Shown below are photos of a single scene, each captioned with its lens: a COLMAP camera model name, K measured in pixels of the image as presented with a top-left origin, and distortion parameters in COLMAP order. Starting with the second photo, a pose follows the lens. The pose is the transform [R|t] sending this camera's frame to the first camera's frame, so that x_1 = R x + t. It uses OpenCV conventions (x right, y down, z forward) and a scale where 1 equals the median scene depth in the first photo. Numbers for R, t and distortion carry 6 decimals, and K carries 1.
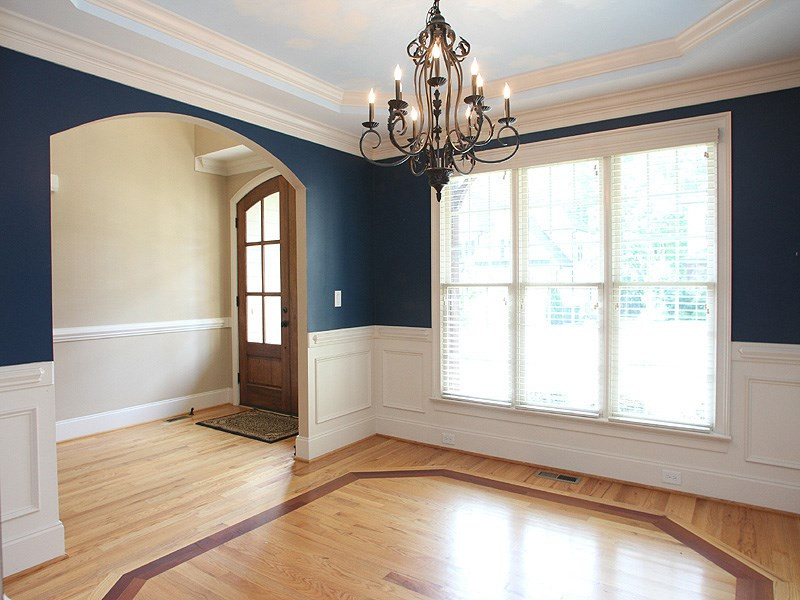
lens RADIAL K [[520.6, 0, 400.0], [0, 520.6, 300.0], [0, 0, 1]] dist [-0.001515, 0.000522]
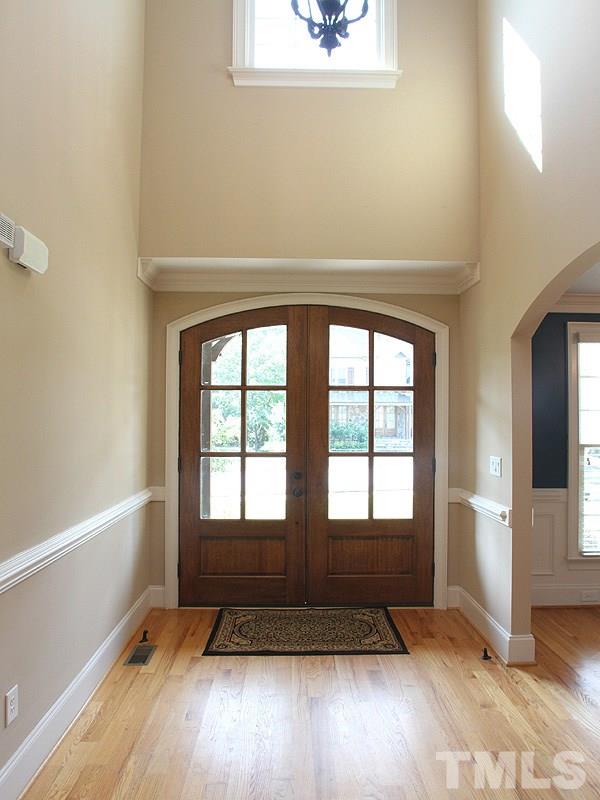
lens RADIAL K [[445.7, 0, 299.2], [0, 445.7, 419.3], [0, 0, 1]] dist [-0.029798, 0.000332]
pose [[0.803495, 0.007211, 0.595268, -0.584573], [0.015135, 0.999356, -0.032536, -0.040185], [-0.595119, 0.035152, 0.802868, 0.424699]]
